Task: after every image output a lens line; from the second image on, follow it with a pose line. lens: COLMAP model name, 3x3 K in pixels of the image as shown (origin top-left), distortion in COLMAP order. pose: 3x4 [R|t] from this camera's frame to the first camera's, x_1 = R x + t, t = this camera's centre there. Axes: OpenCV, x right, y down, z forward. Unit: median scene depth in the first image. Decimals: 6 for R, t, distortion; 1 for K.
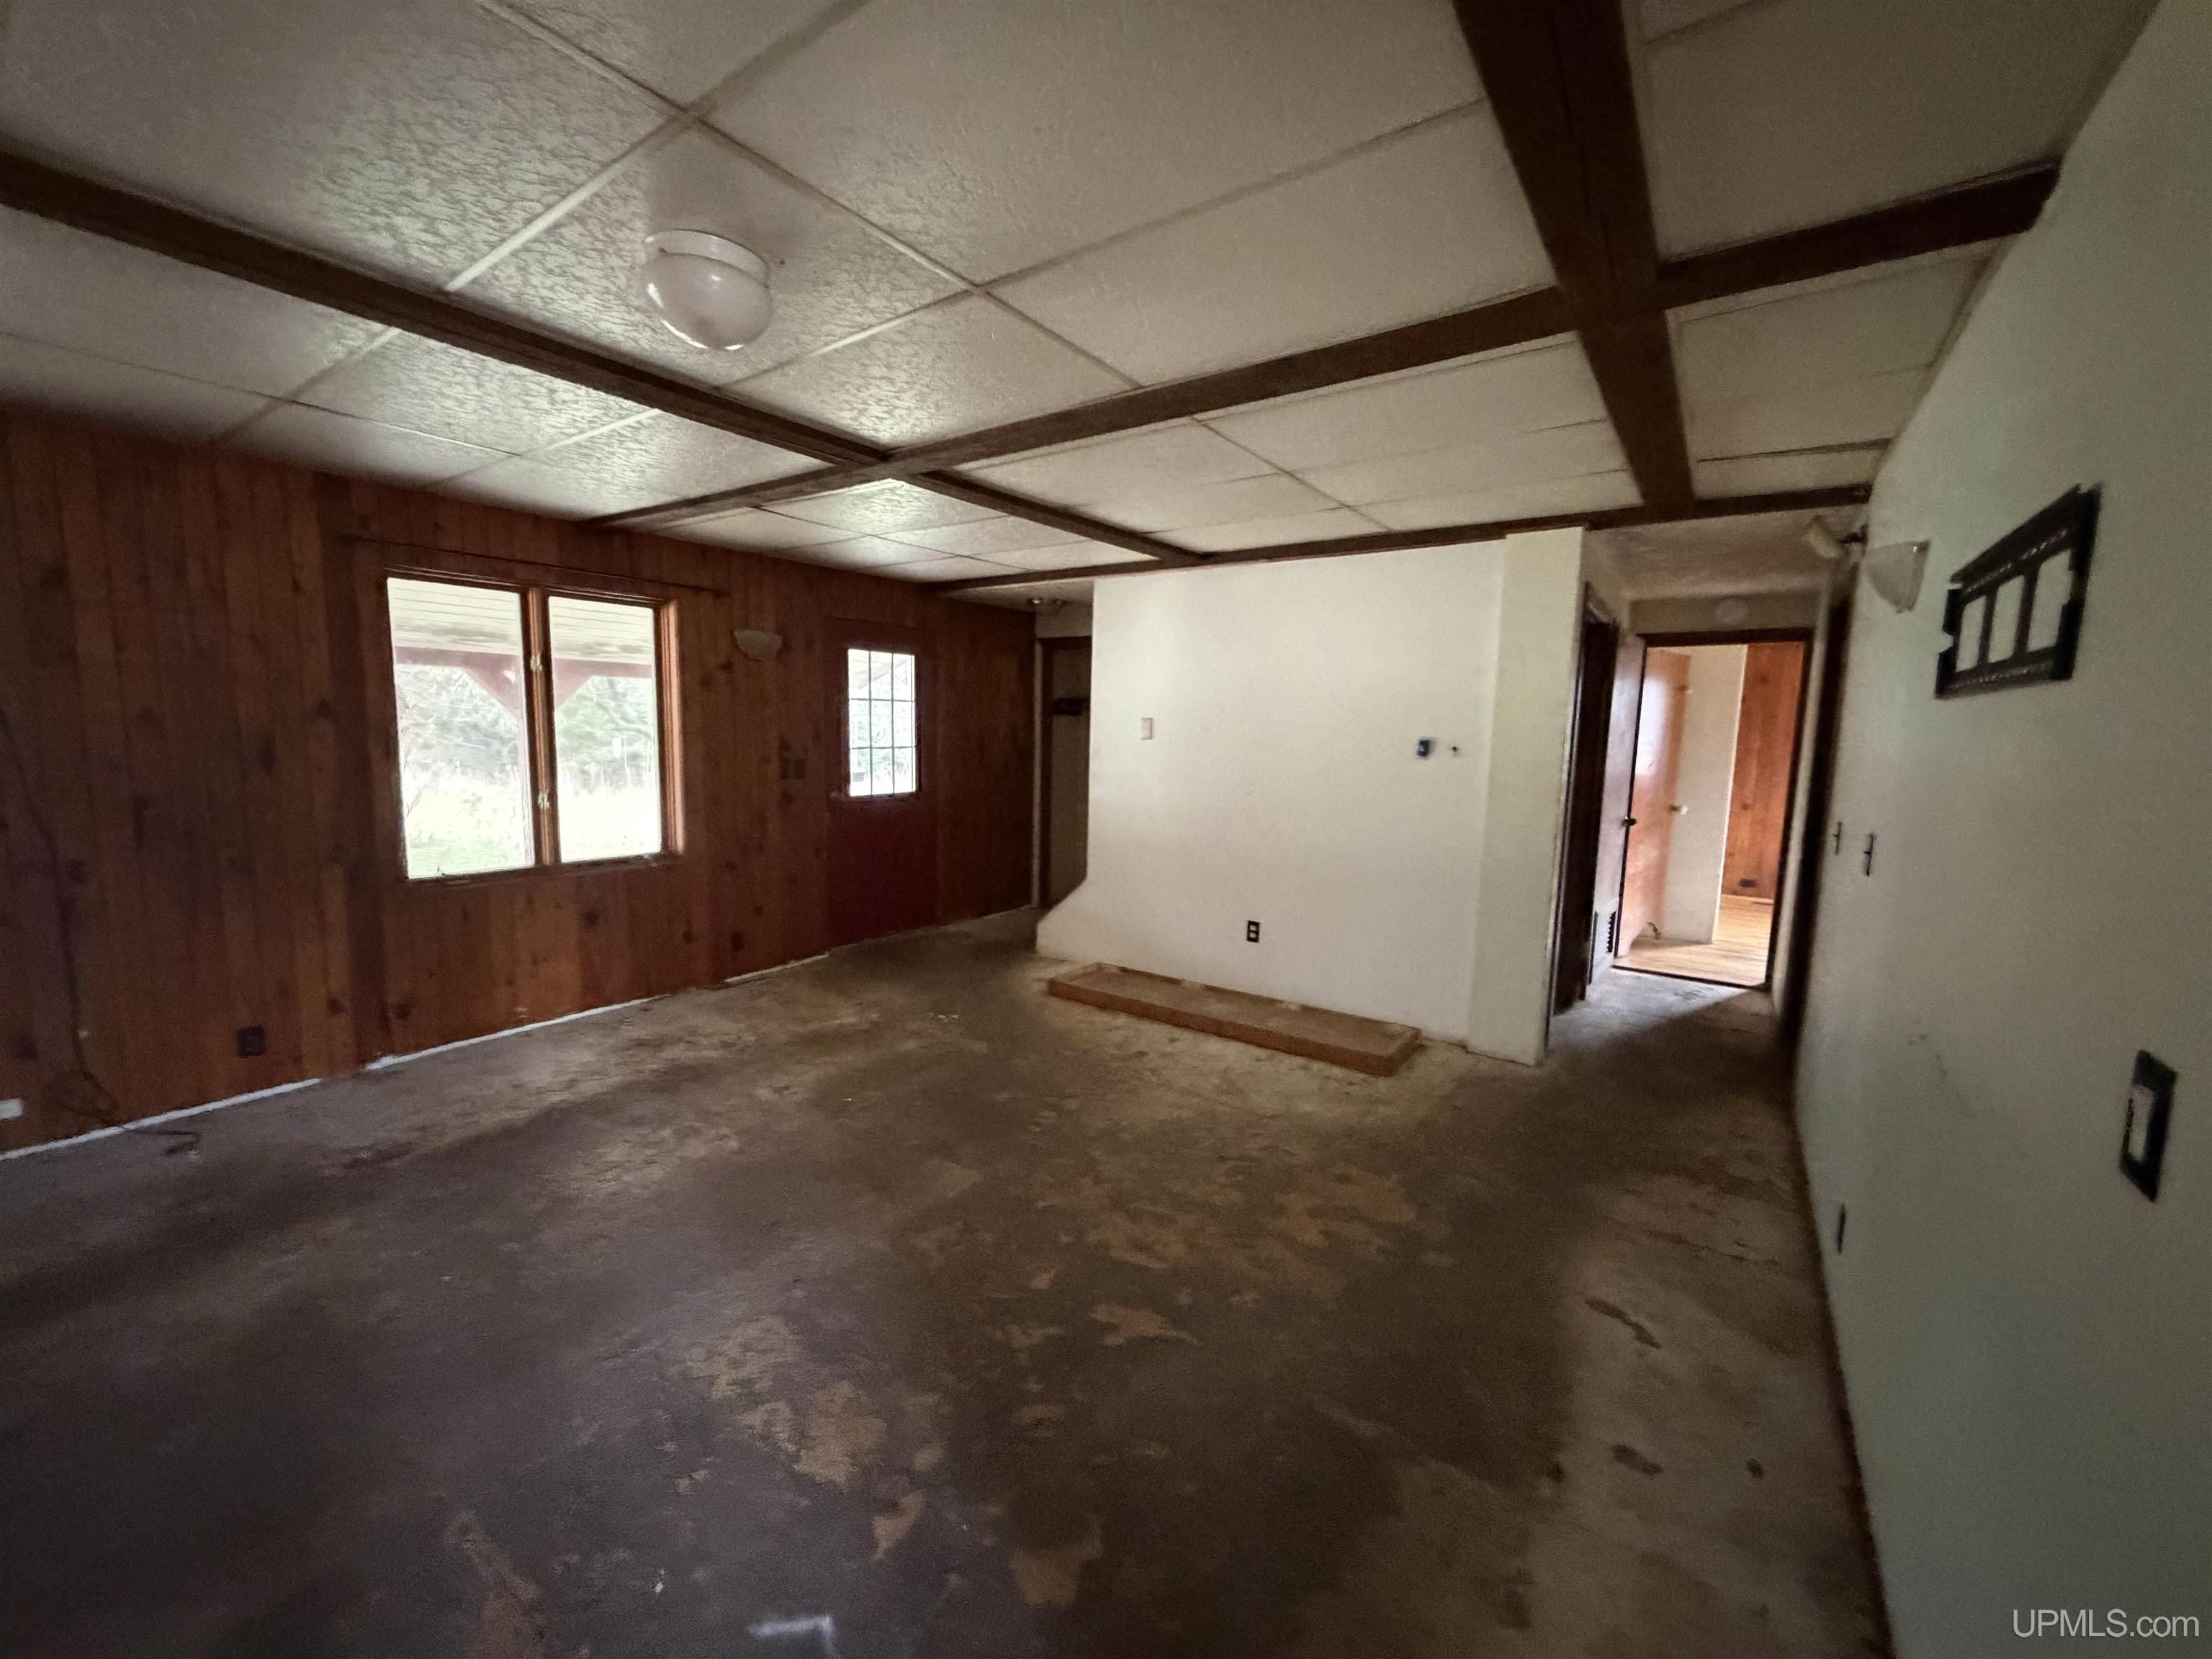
lens RADIAL K [[878.8, 0, 1105.1], [0, 878.8, 835.1], [0, 0, 1]] dist [0.000823, -0.000680]
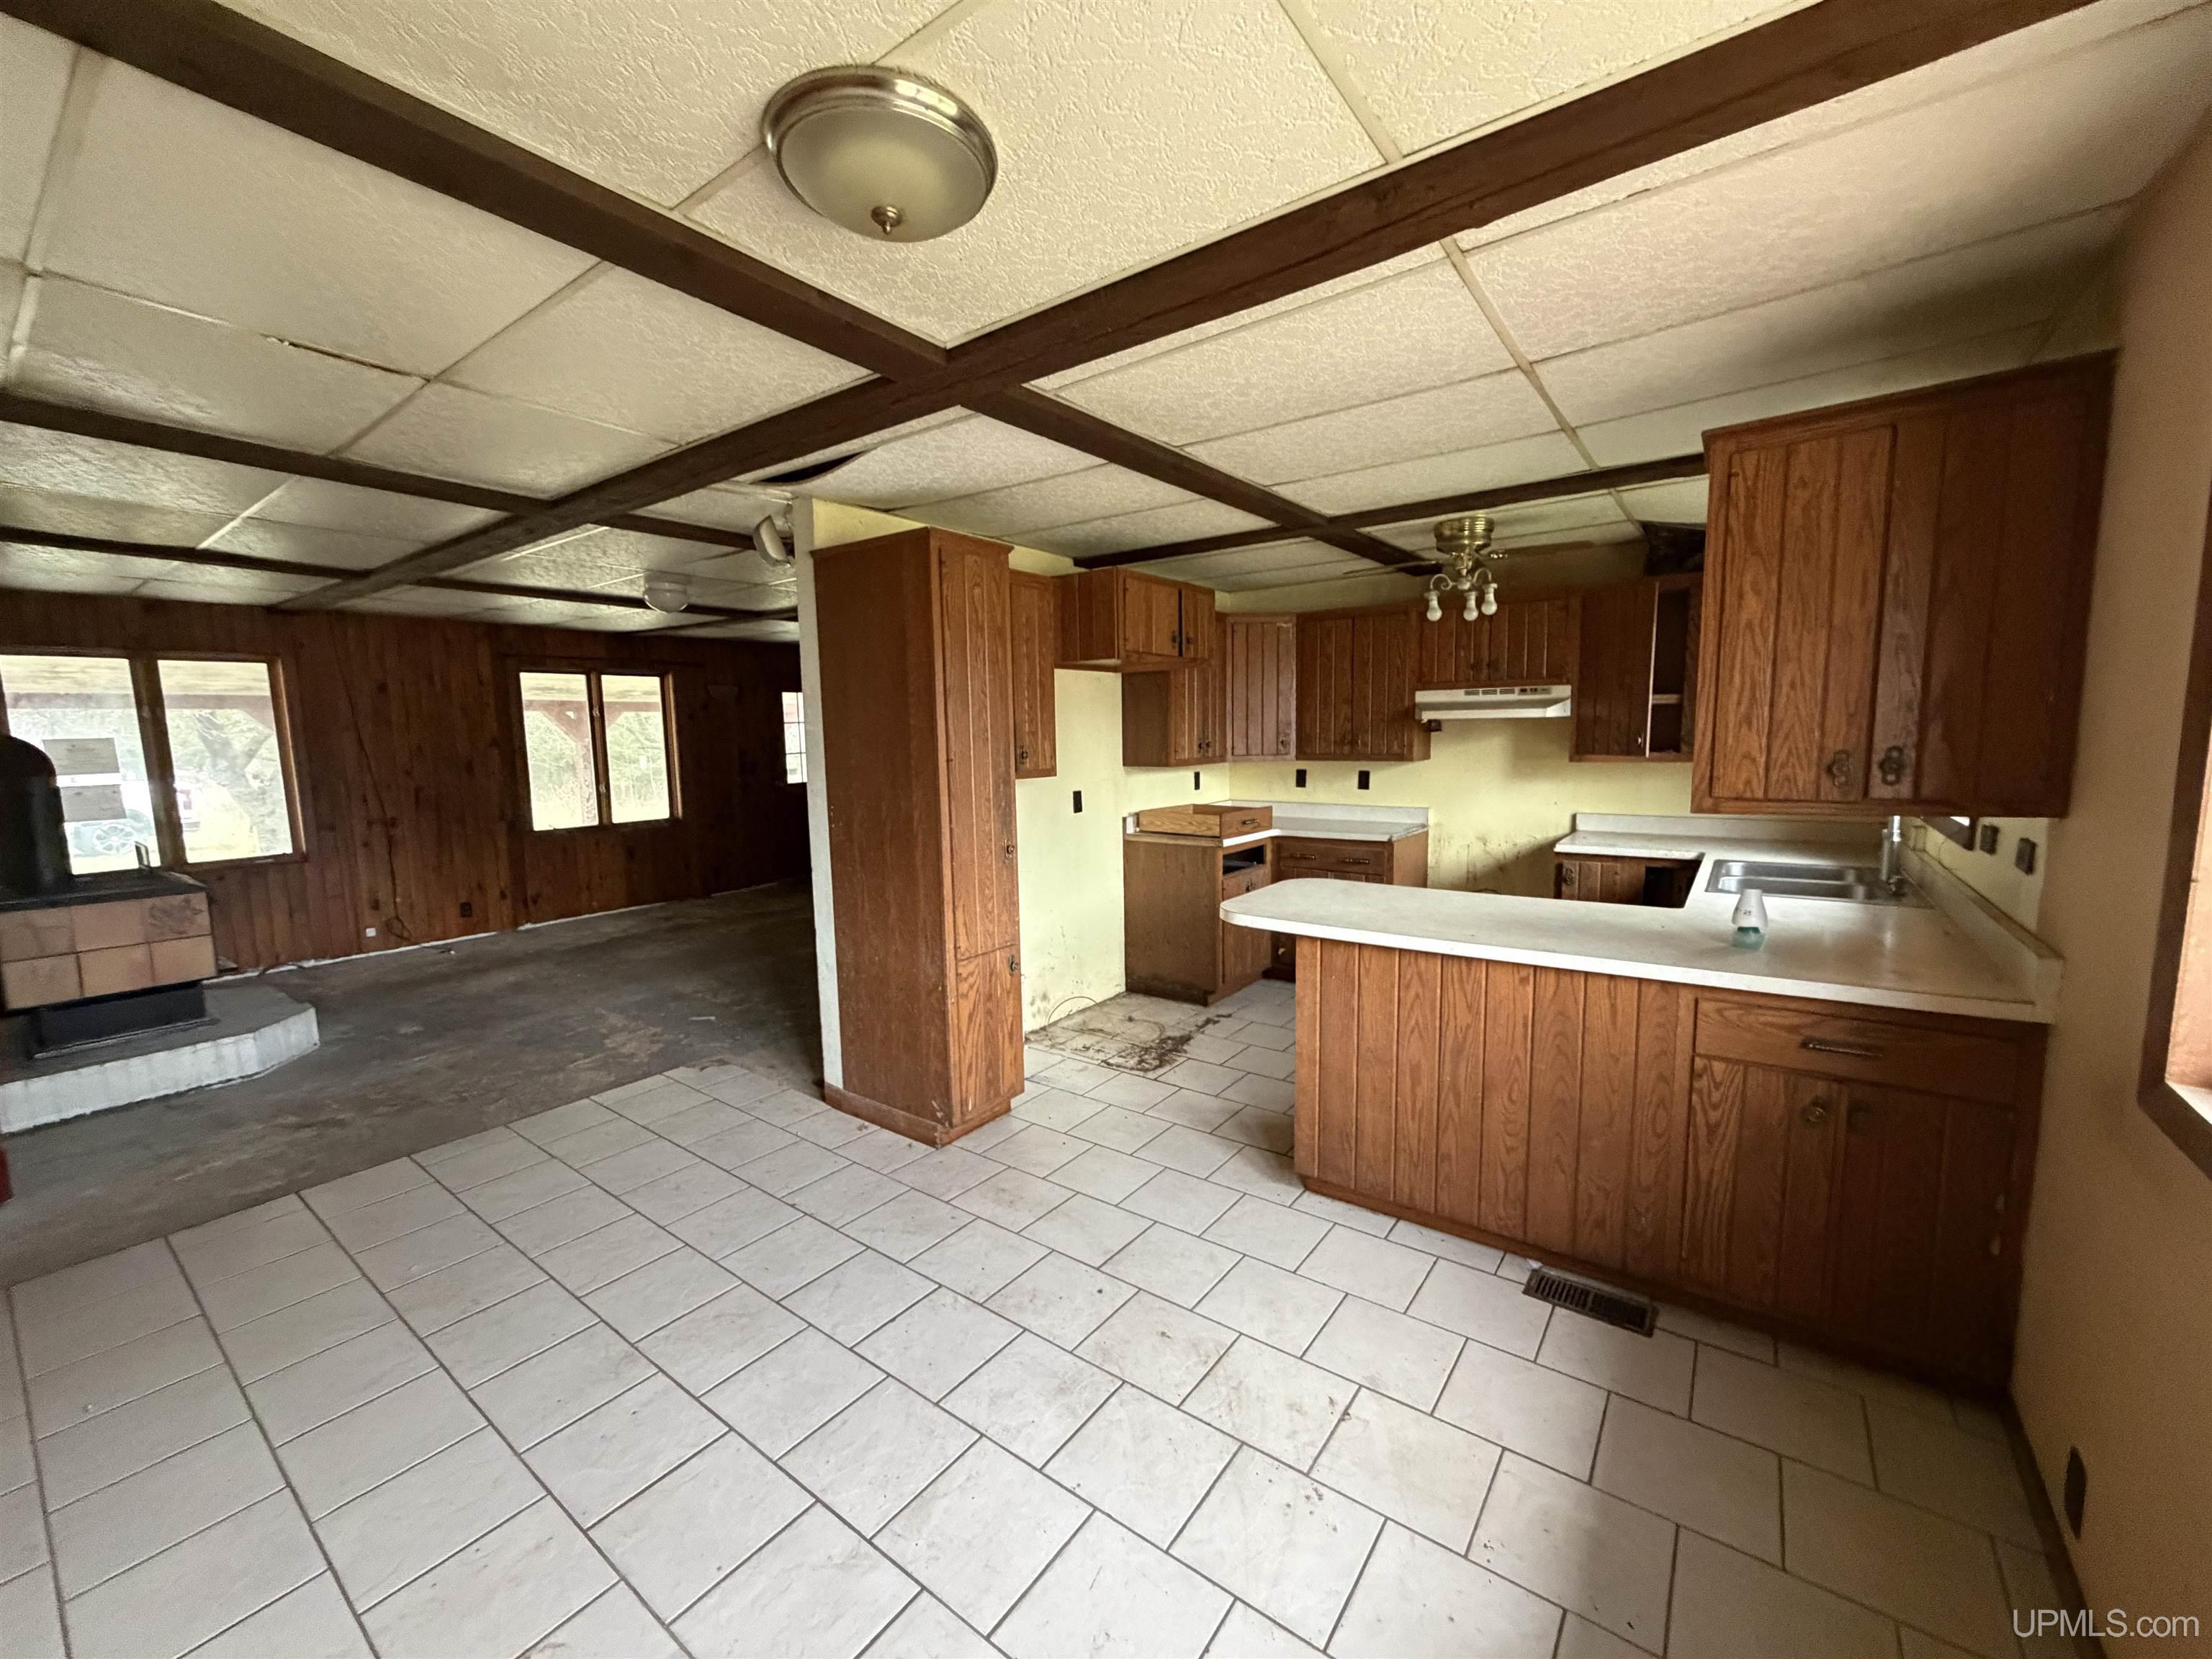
lens RADIAL K [[878.8, 0, 1103.2], [0, 878.8, 837.7], [0, 0, 1]] dist [0.000823, -0.000680]
pose [[0.998976, -0.035123, -0.028536, 0.447865], [0.035167, 0.999381, 0.001024, 0.099812], [0.028482, -0.002027, 0.999592, -0.796669]]
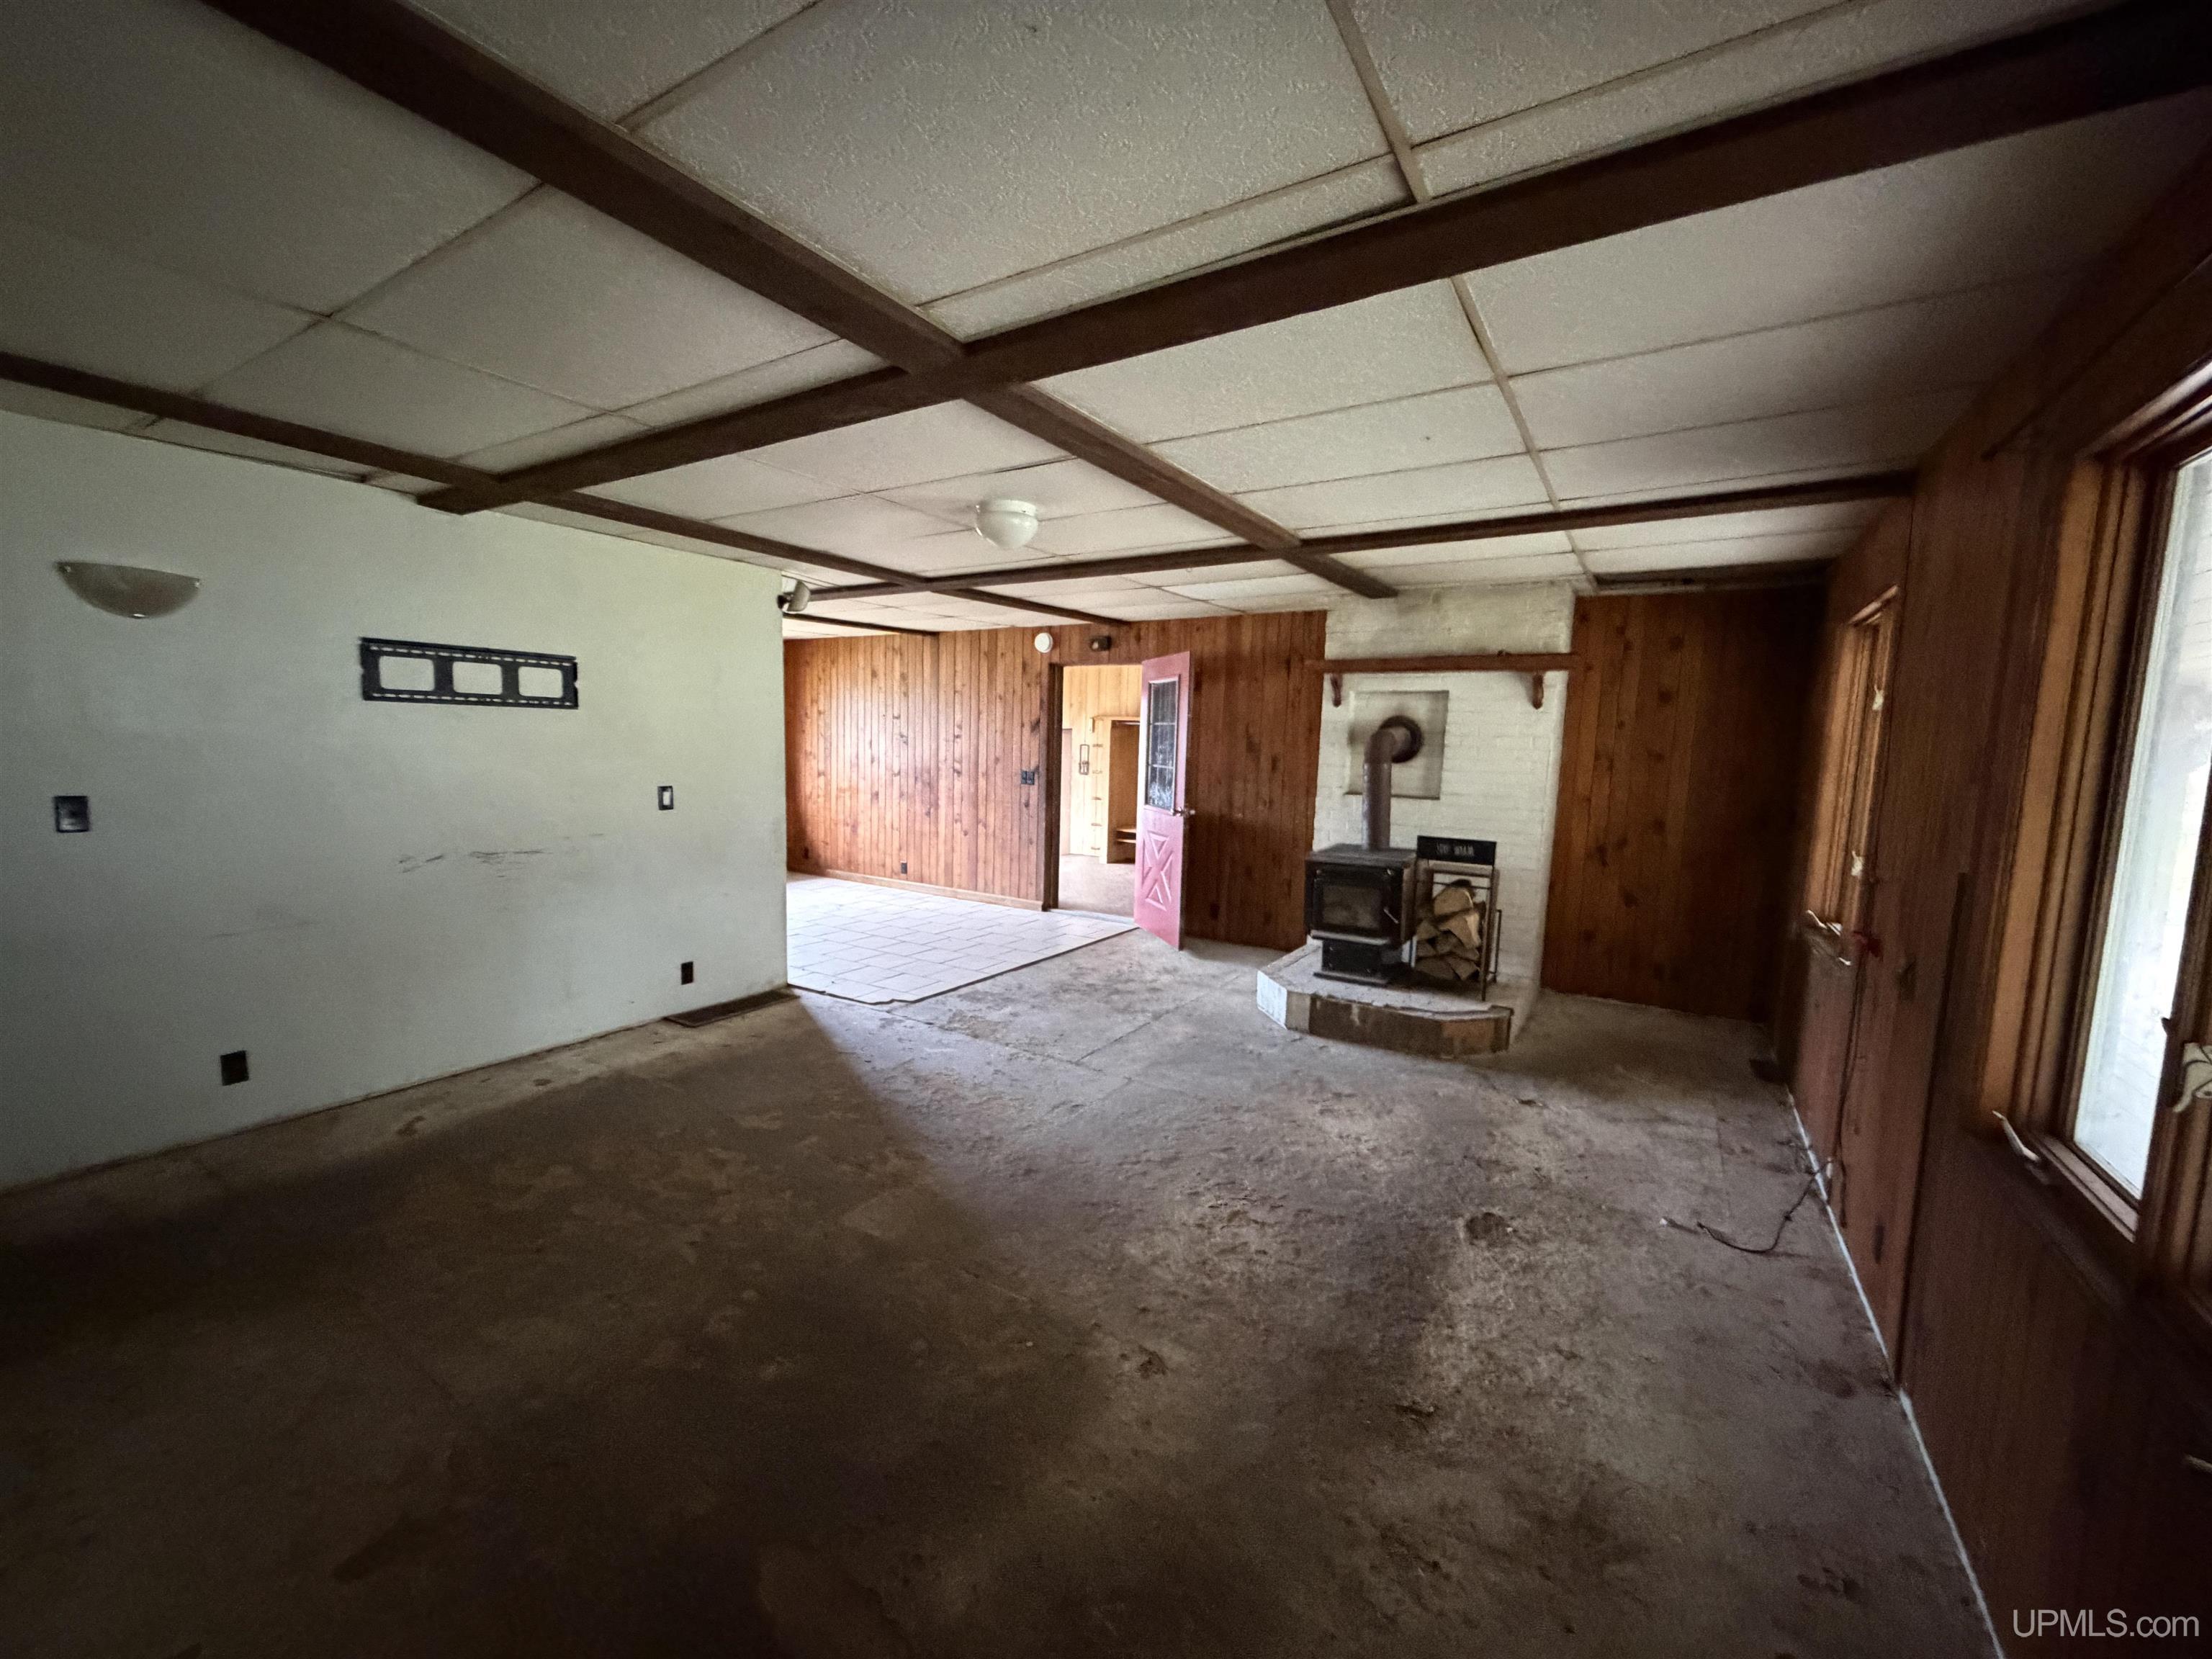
lens RADIAL K [[878.8, 0, 1103.3], [0, 878.8, 831.3], [0, 0, 1]] dist [0.000823, -0.000680]
pose [[-0.997776, -0.038604, -0.054348, -0.254170], [-0.050060, 0.972267, 0.228452, -0.174825], [0.044021, 0.230665, -0.972037, 1.315210]]
